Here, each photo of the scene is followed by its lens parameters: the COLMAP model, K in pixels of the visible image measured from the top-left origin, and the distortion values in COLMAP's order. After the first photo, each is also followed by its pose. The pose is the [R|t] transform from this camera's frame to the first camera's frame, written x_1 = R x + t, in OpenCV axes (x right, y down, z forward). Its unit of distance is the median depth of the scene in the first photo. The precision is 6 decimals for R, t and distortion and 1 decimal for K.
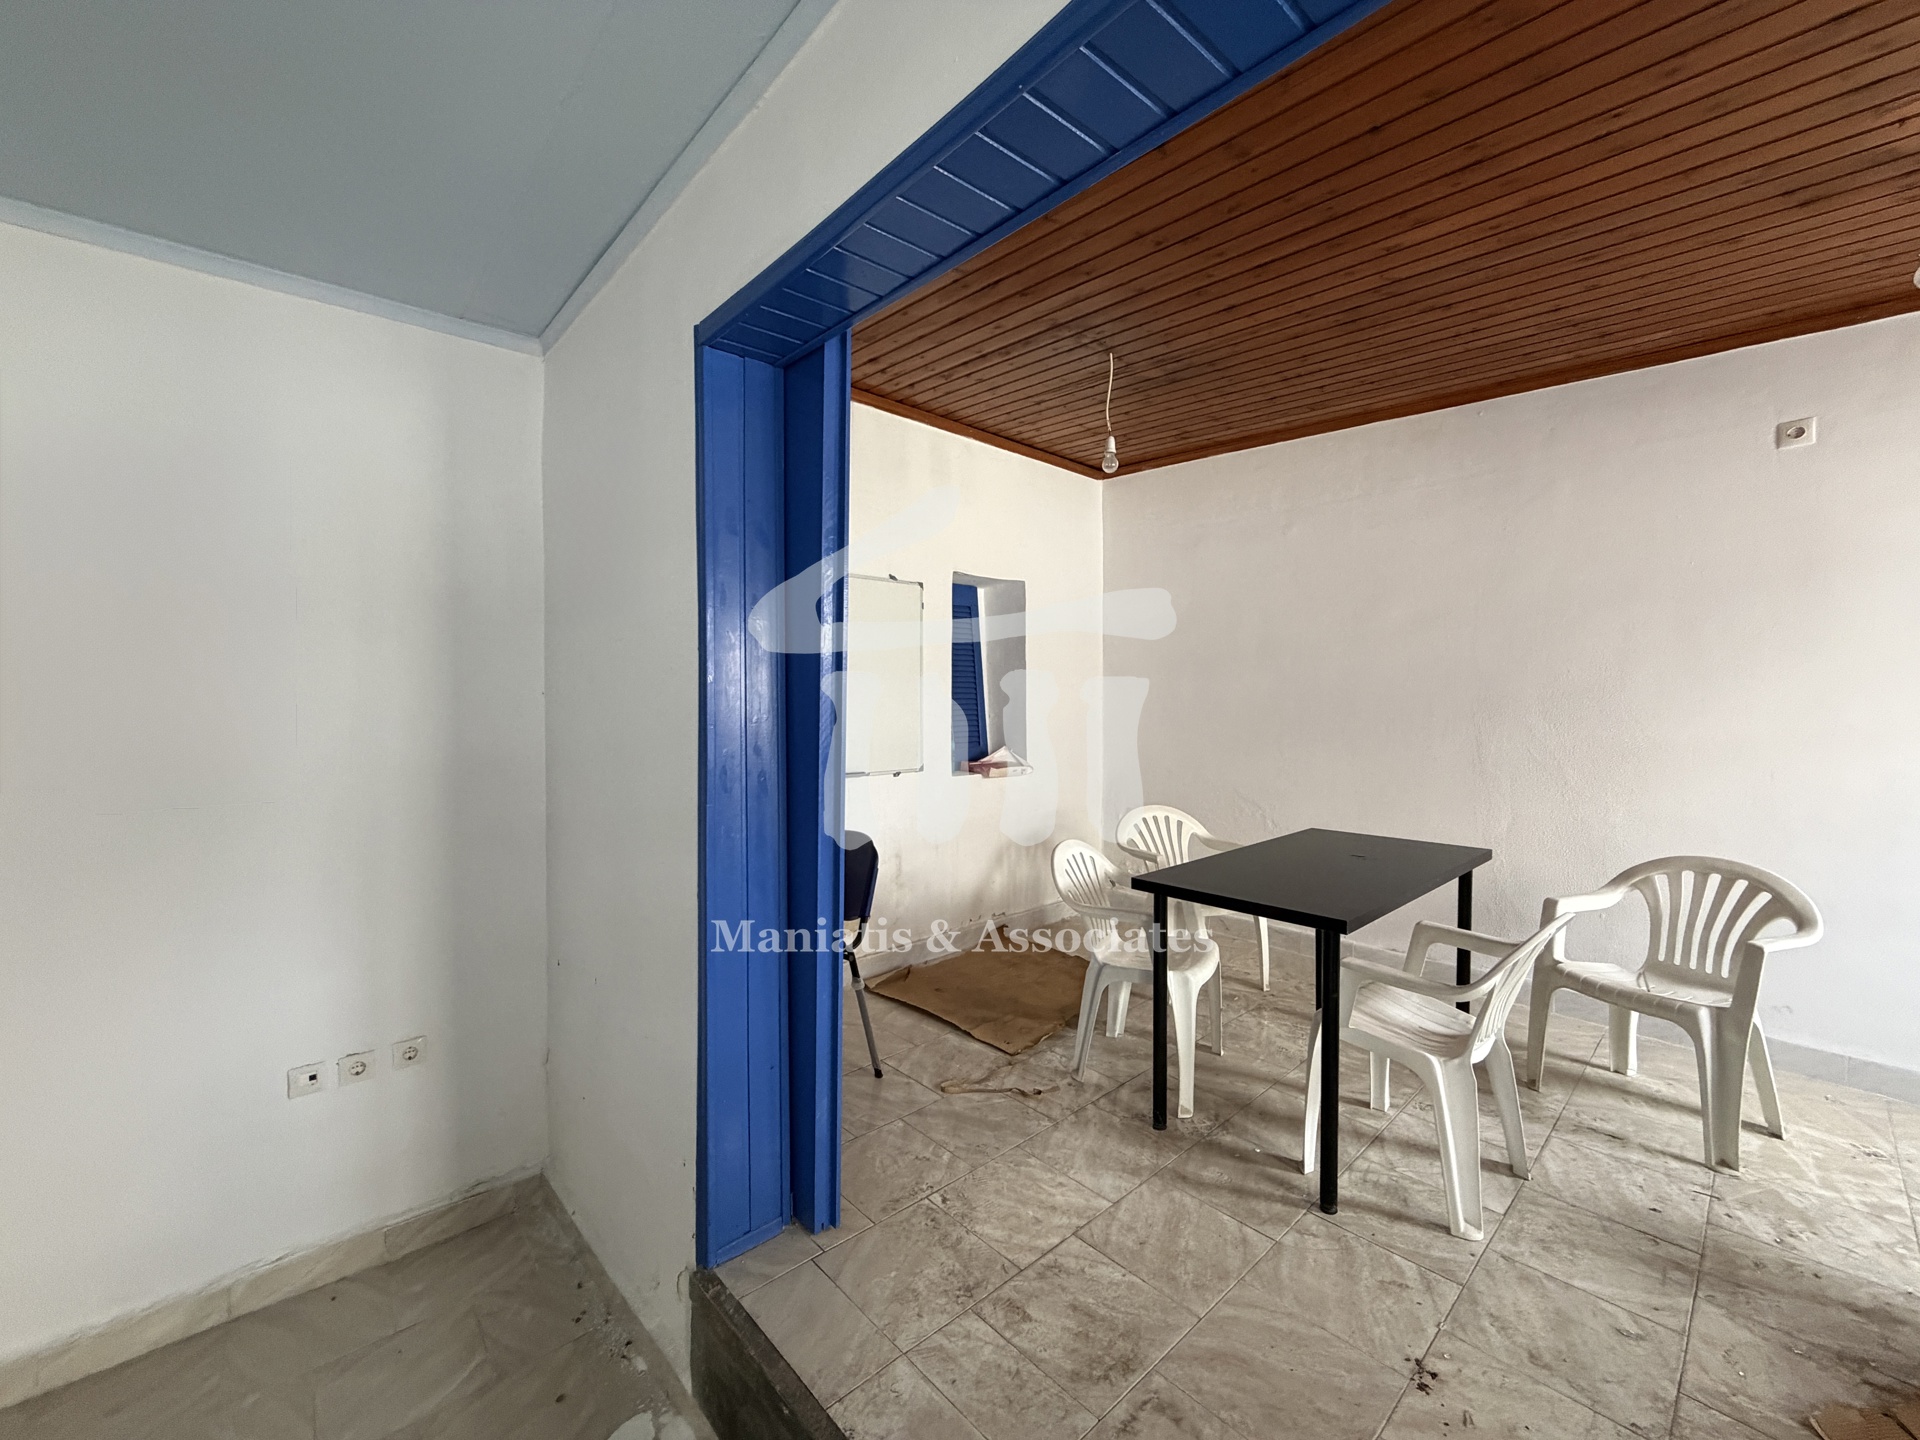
lens RADIAL K [[760.6, 0, 953.4], [0, 760.6, 718.1], [0, 0, 1]] dist [-0.000710, 0.000323]
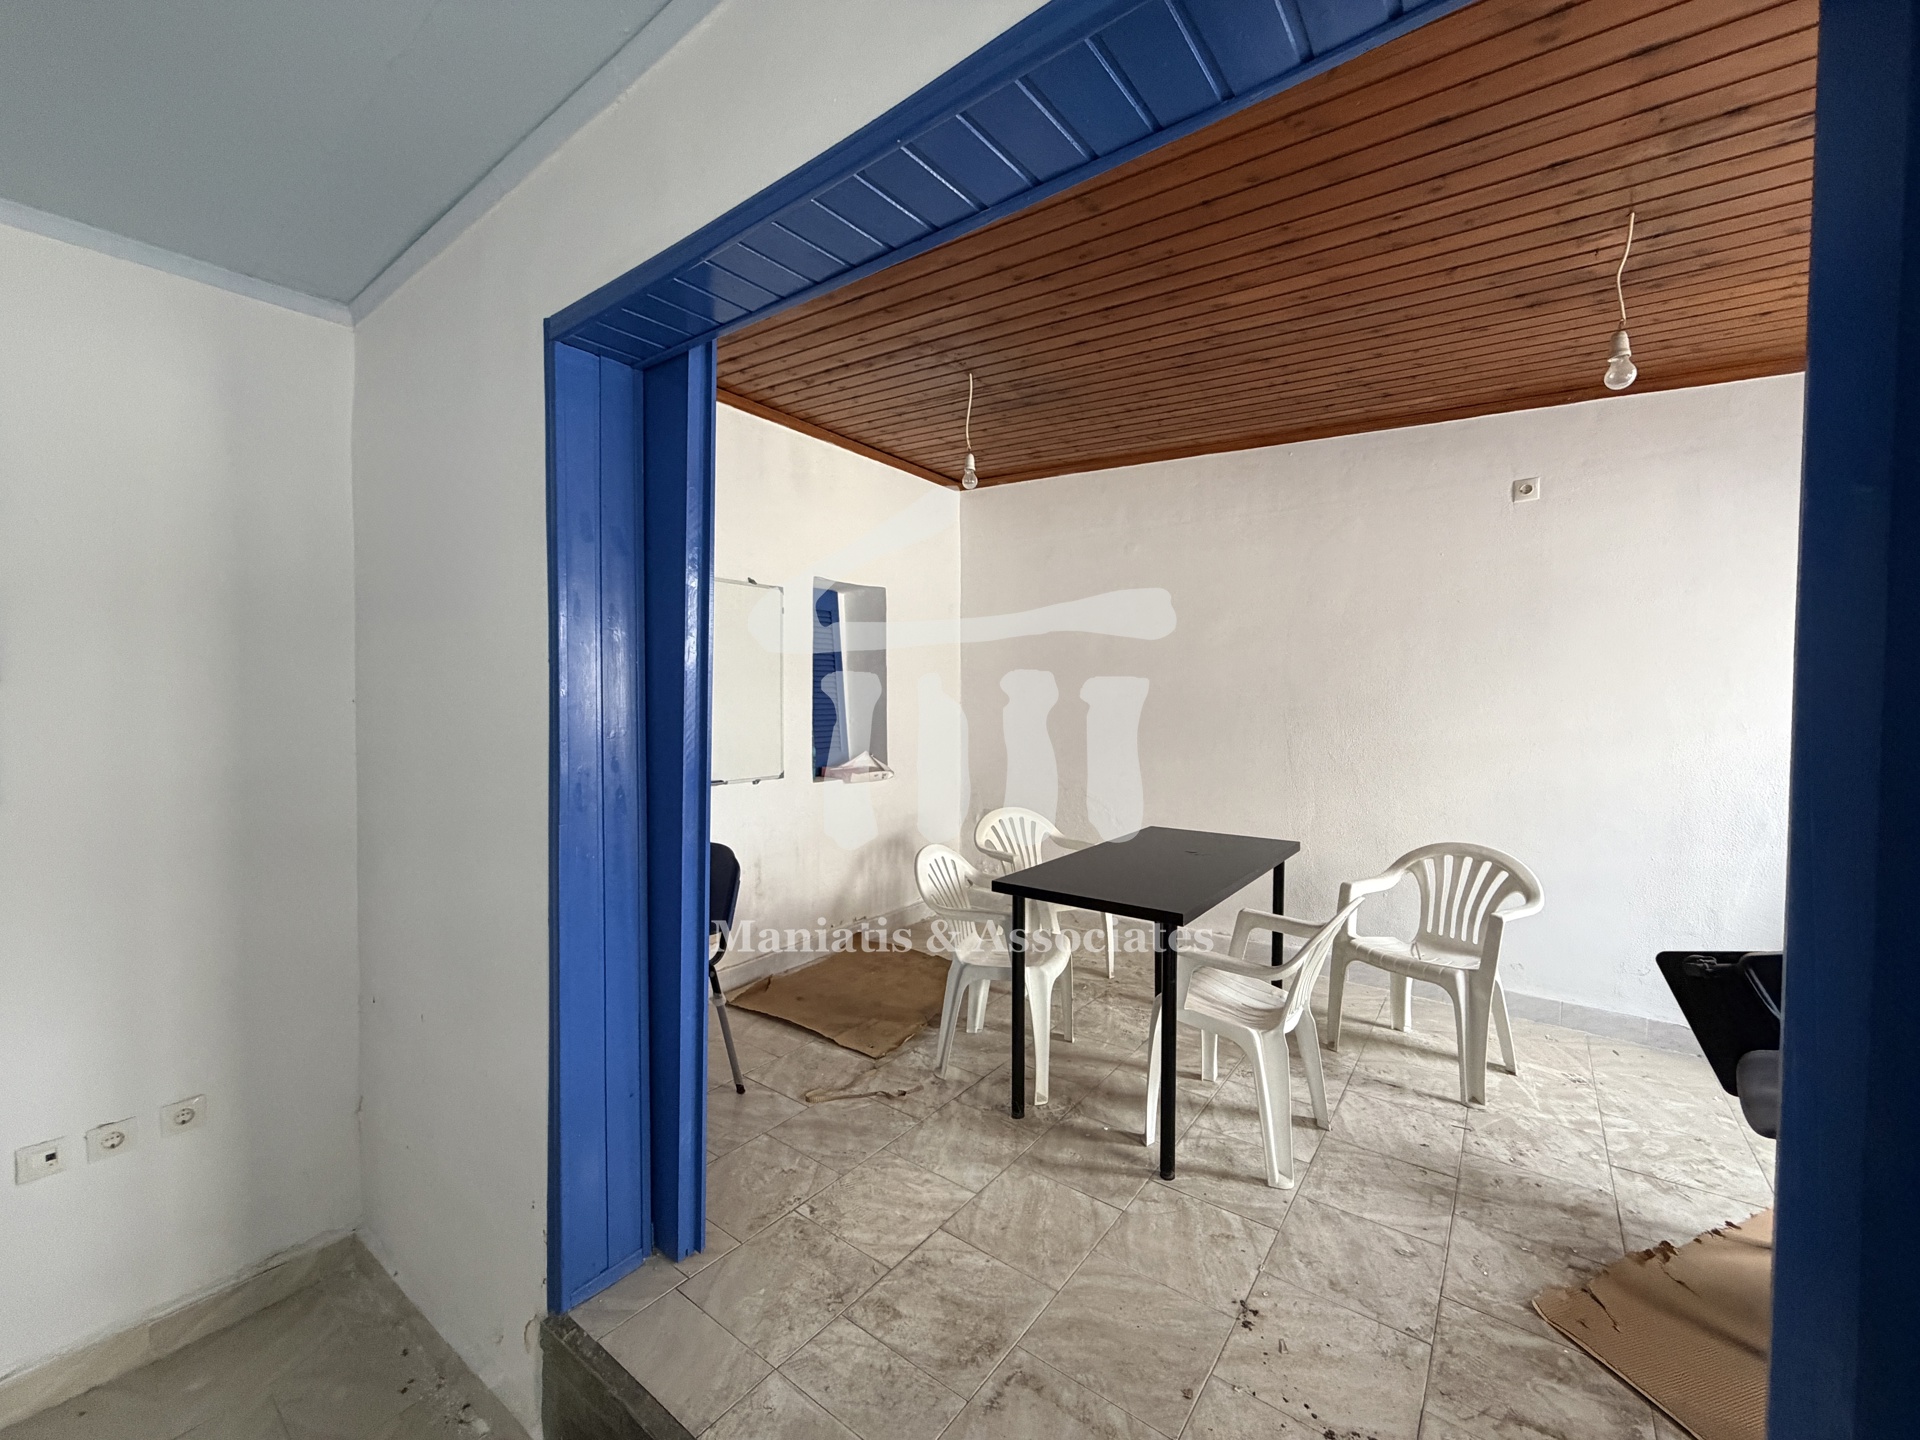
lens RADIAL K [[760.6, 0, 952.5], [0, 760.6, 717.7], [0, 0, 1]] dist [-0.000710, 0.000323]
pose [[0.982238, -0.001007, 0.187638, -0.015584], [0.000741, 0.999999, 0.001489, -0.016558], [-0.187639, -0.001323, 0.982237, -0.018796]]
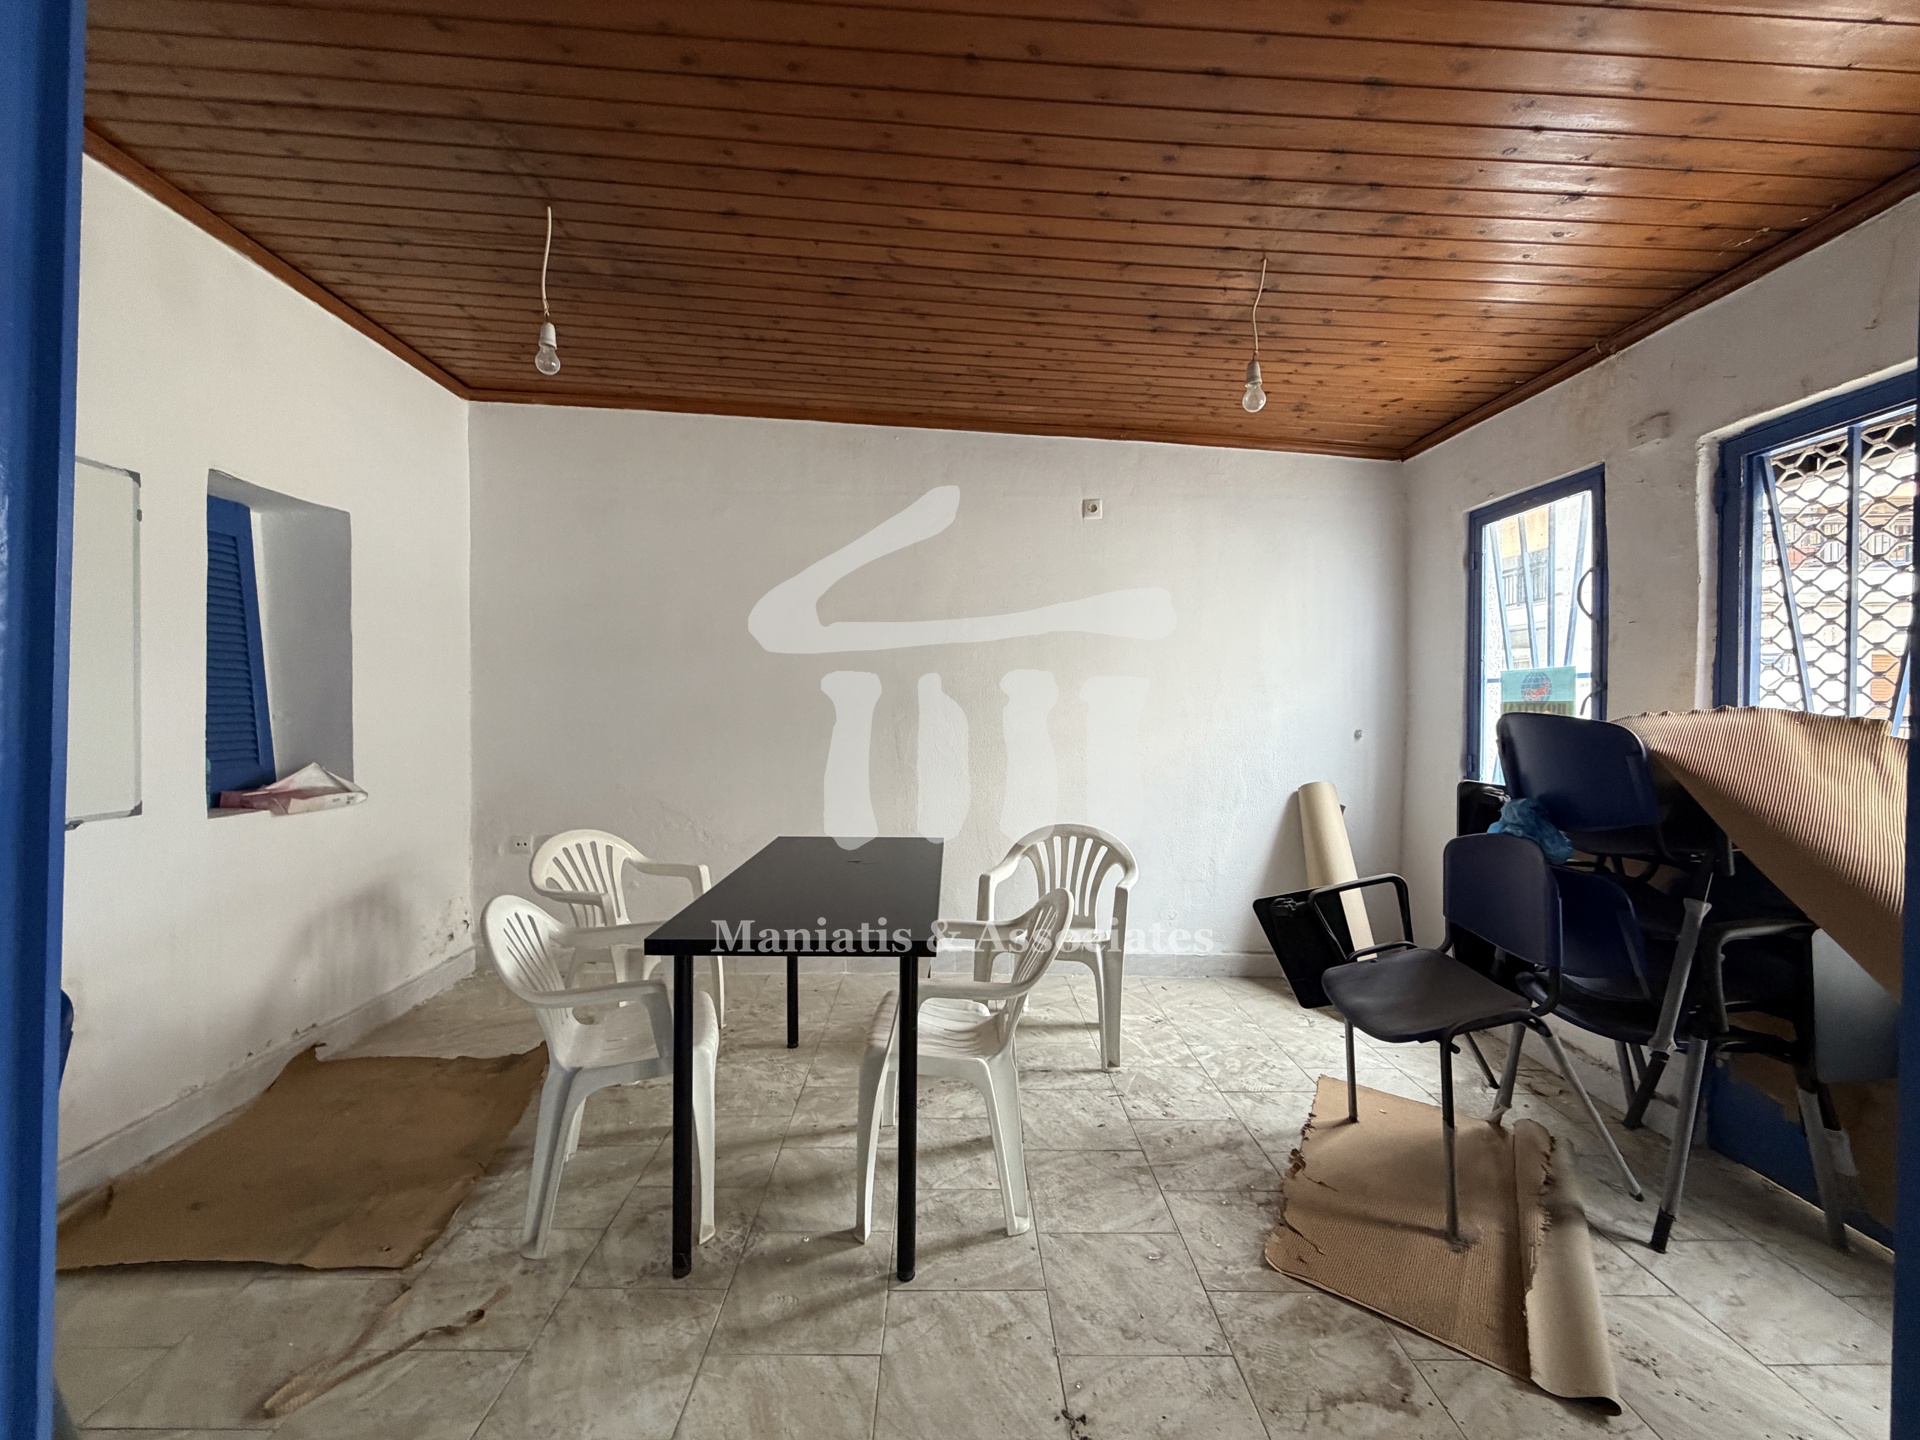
lens RADIAL K [[760.6, 0, 949.0], [0, 760.6, 719.4], [0, 0, 1]] dist [-0.000710, 0.000323]
pose [[0.662975, -0.002352, 0.748638, -0.106073], [0.006533, 0.999975, -0.002644, 0.009542], [-0.748613, 0.006644, 0.662974, 0.322376]]
